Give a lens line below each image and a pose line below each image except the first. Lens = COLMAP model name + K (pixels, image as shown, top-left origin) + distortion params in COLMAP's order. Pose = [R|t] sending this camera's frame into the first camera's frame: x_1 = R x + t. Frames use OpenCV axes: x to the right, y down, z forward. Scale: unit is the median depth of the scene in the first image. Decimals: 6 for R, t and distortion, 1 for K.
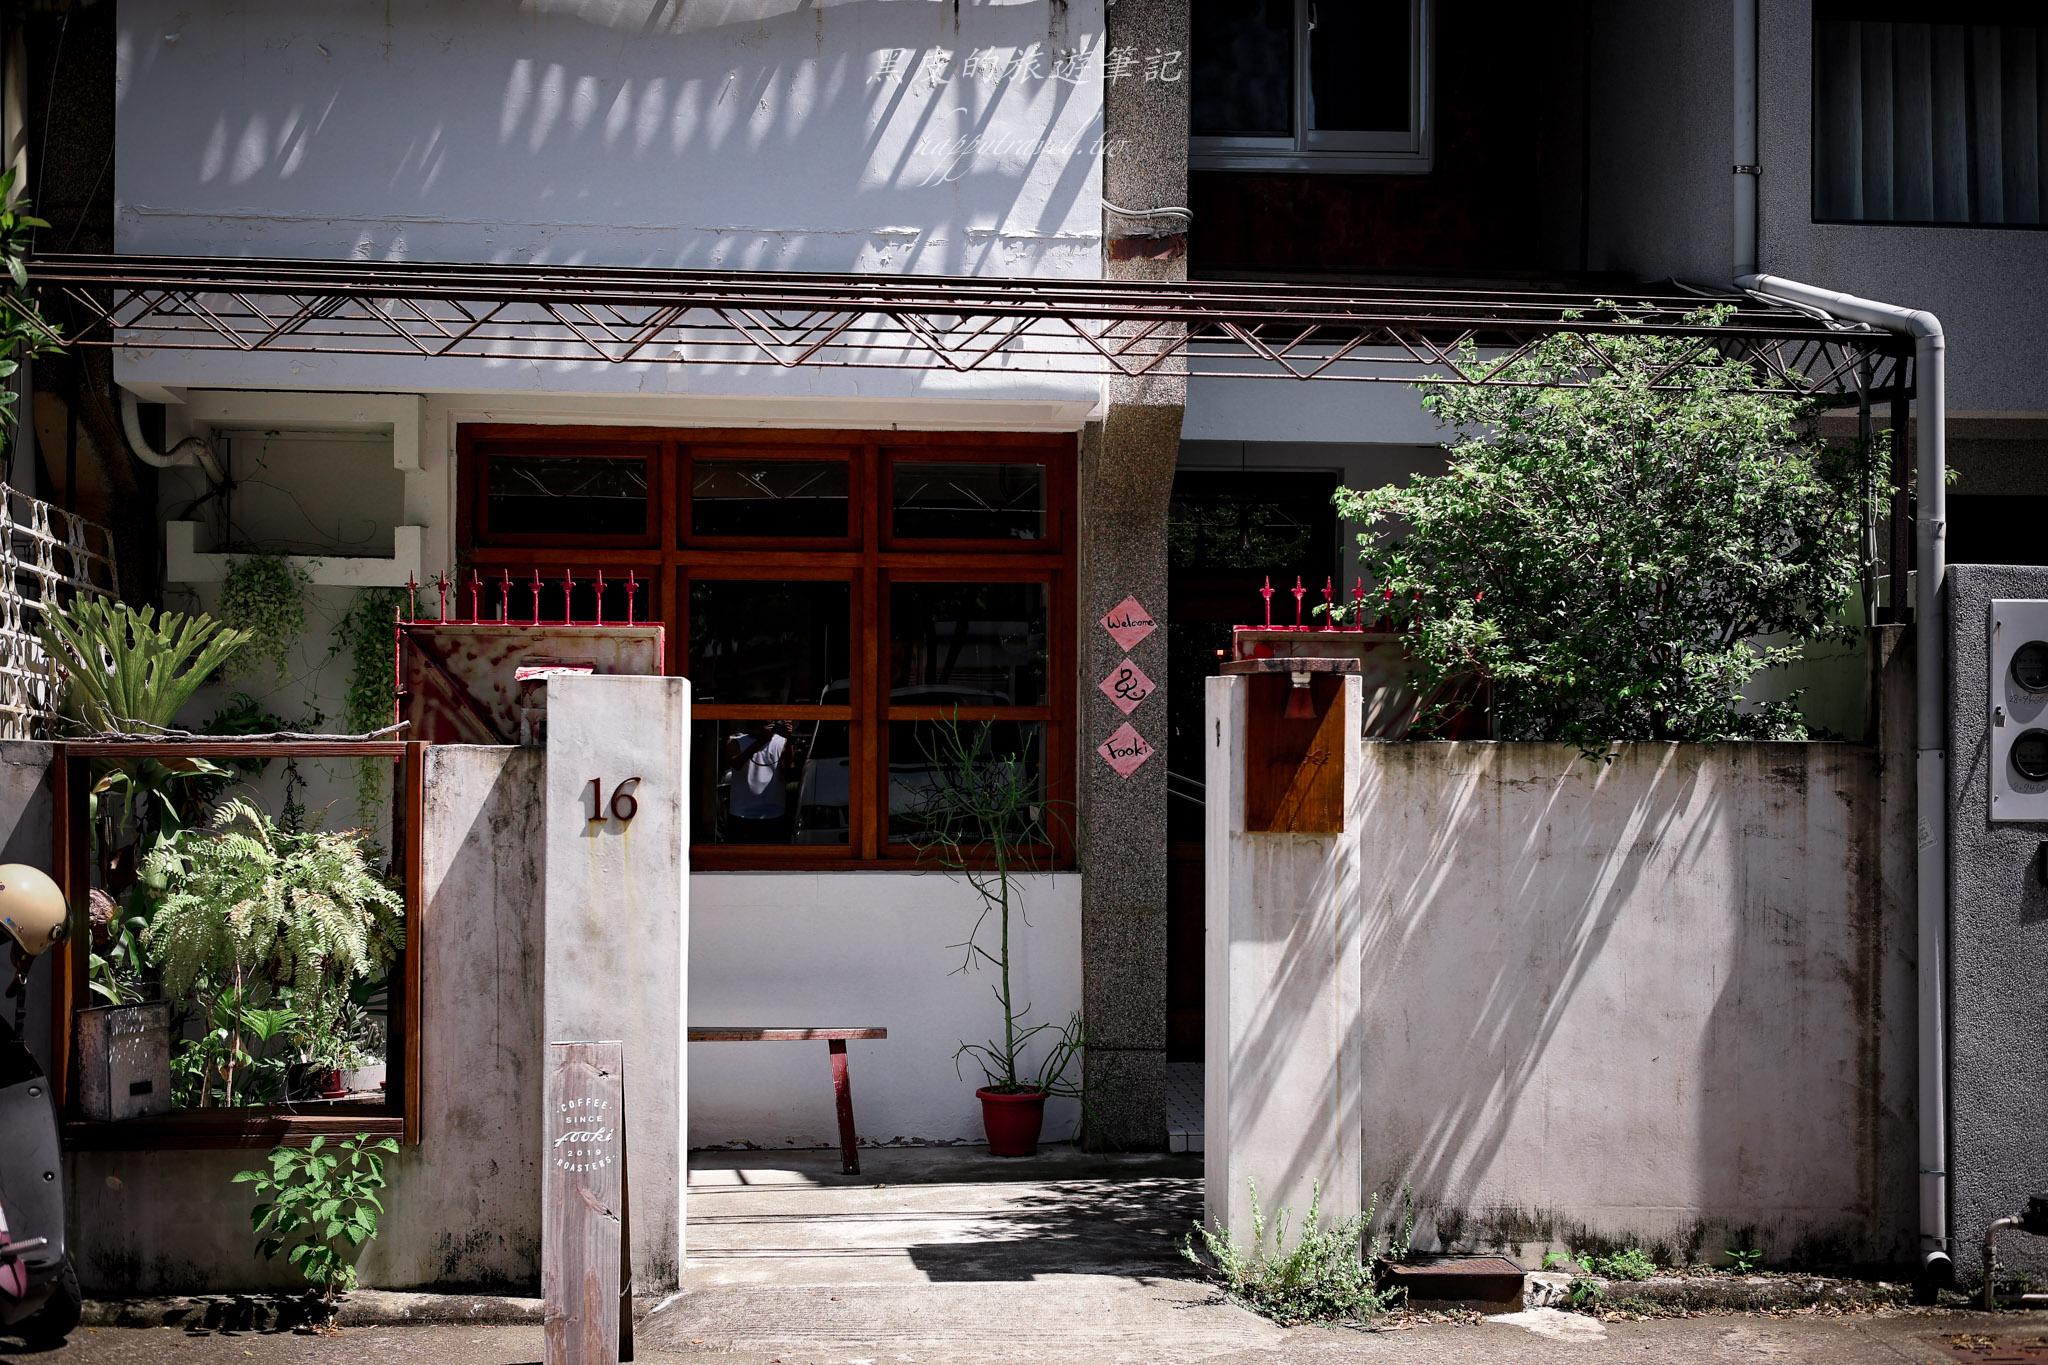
lens RADIAL K [[2899.3, 0, 1024.0], [0, 2899.3, 682.5], [0, 0, 1]] dist [0.032250, -0.022697]
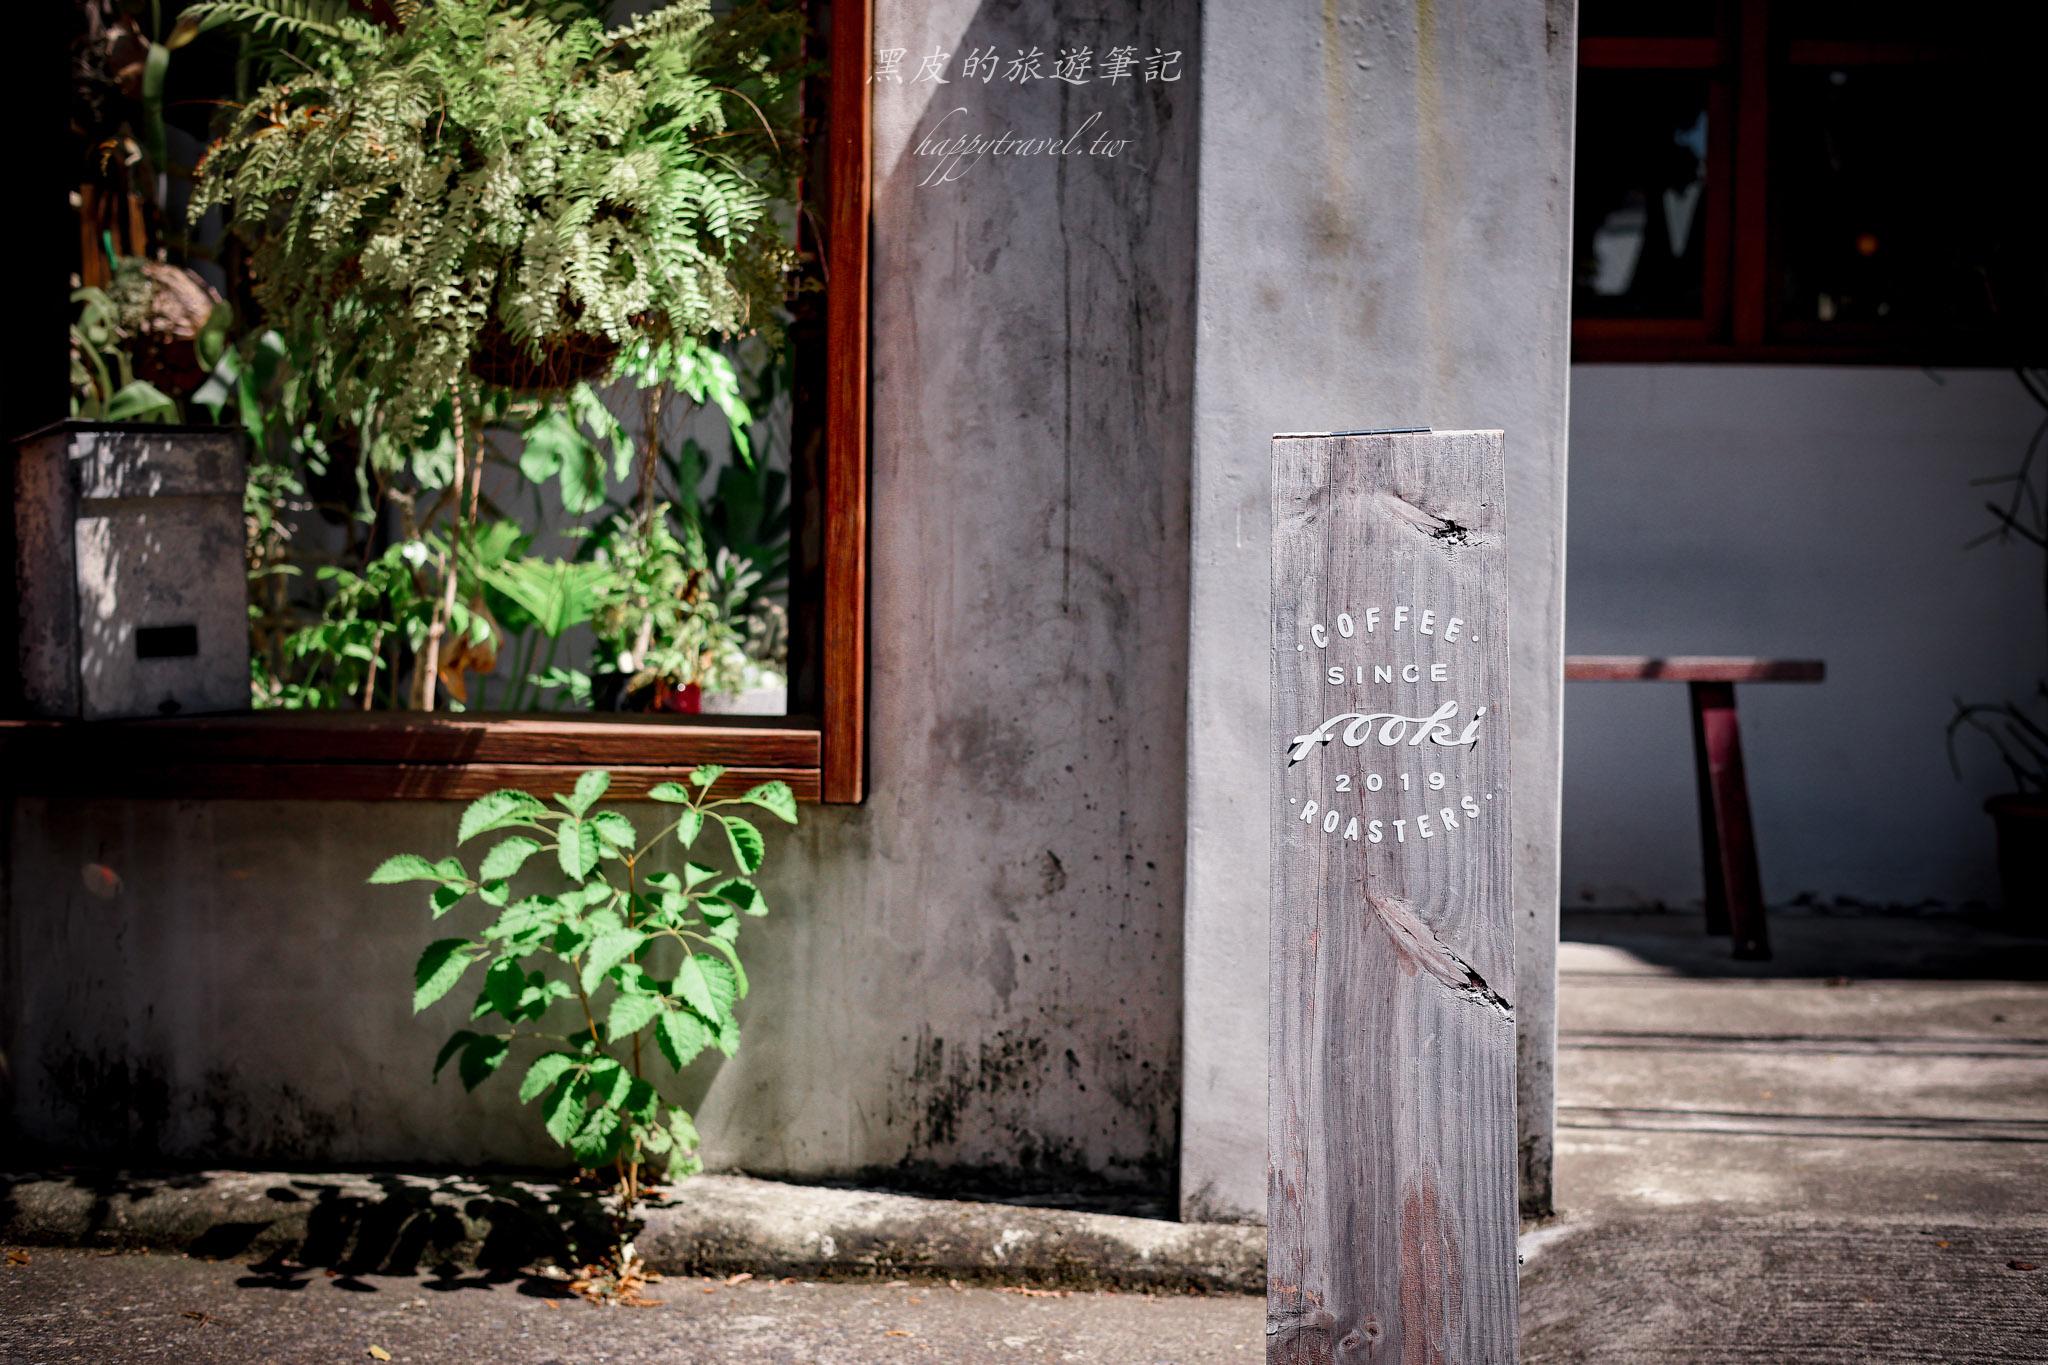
lens RADIAL K [[2899.3, 0, 1024.0], [0, 2899.3, 682.5], [0, 0, 1]] dist [0.032250, -0.022697]
pose [[0.987667, 0.015815, -0.155770, -0.128979], [-0.007630, 0.998565, 0.053004, 0.123377], [0.156385, -0.051162, 0.986370, 0.633057]]
